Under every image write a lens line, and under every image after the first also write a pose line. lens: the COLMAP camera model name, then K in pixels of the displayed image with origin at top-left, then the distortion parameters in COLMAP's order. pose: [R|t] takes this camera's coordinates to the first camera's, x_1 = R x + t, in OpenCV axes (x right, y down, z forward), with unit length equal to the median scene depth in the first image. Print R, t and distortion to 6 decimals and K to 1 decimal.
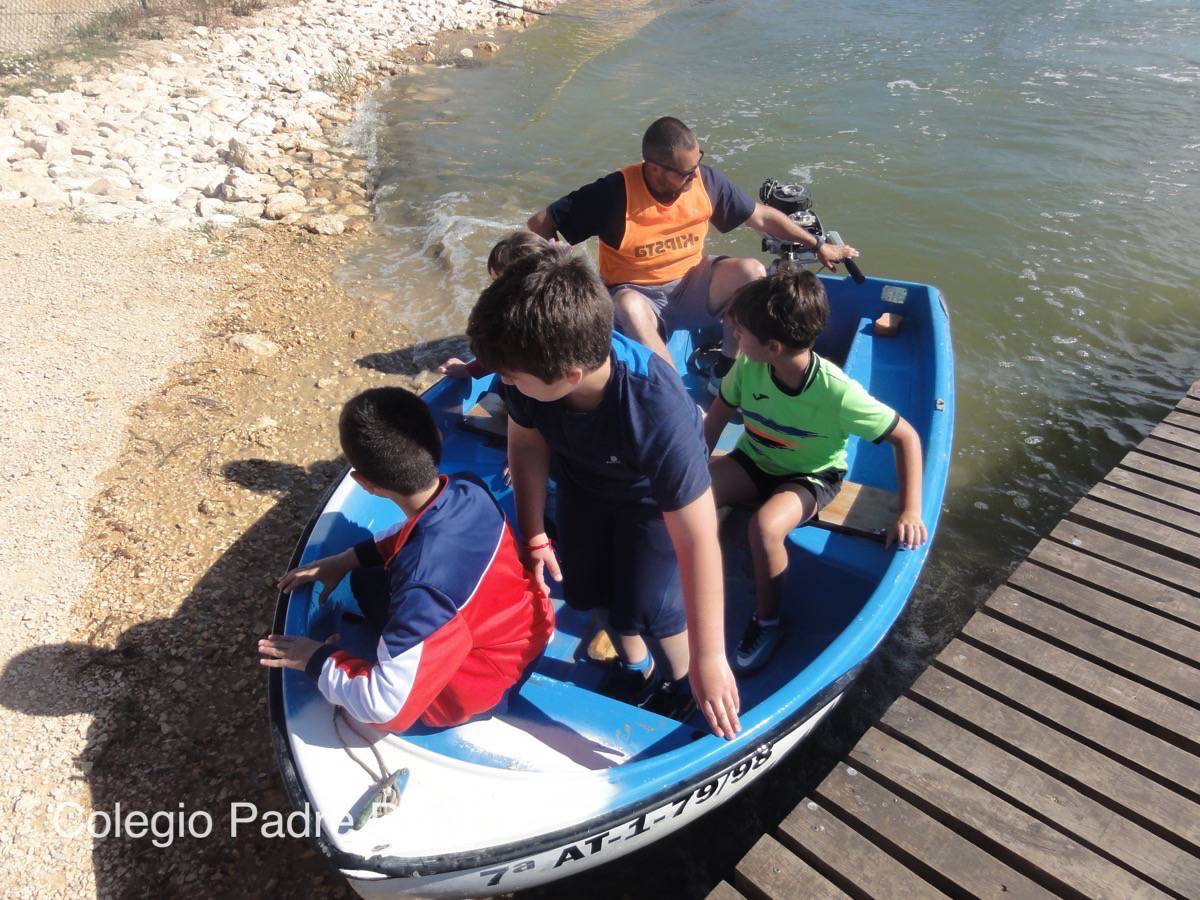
lens RADIAL K [[858.2, 0, 599.6], [0, 858.2, 452.9], [0, 0, 1]] dist [0.007116, -0.001882]
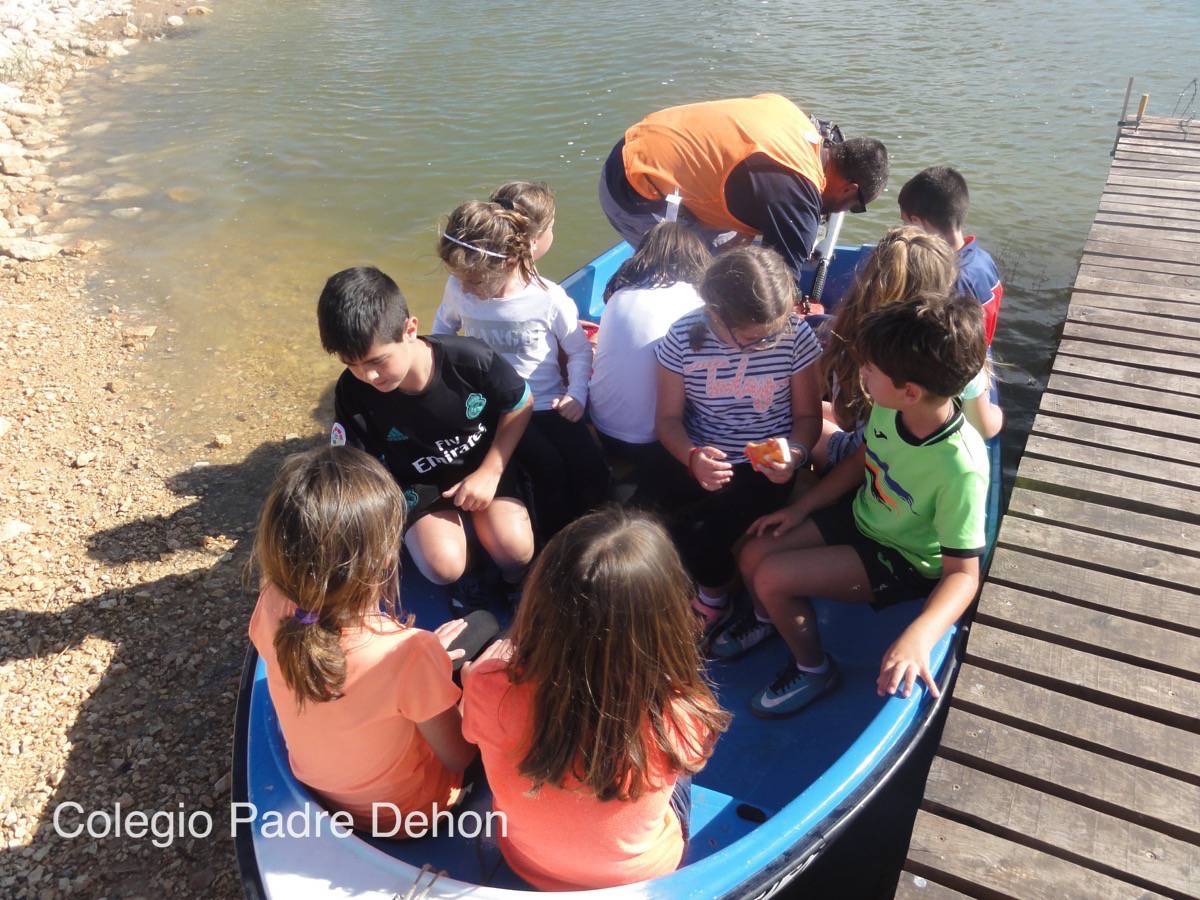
lens RADIAL K [[858.2, 0, 601.0], [0, 858.2, 446.1], [0, 0, 1]] dist [0.007116, -0.001882]
pose [[0.957076, -0.187914, 0.220667, -0.071705], [0.178457, 0.981978, 0.062223, -0.102051], [-0.228382, -0.020172, 0.973363, 0.224108]]
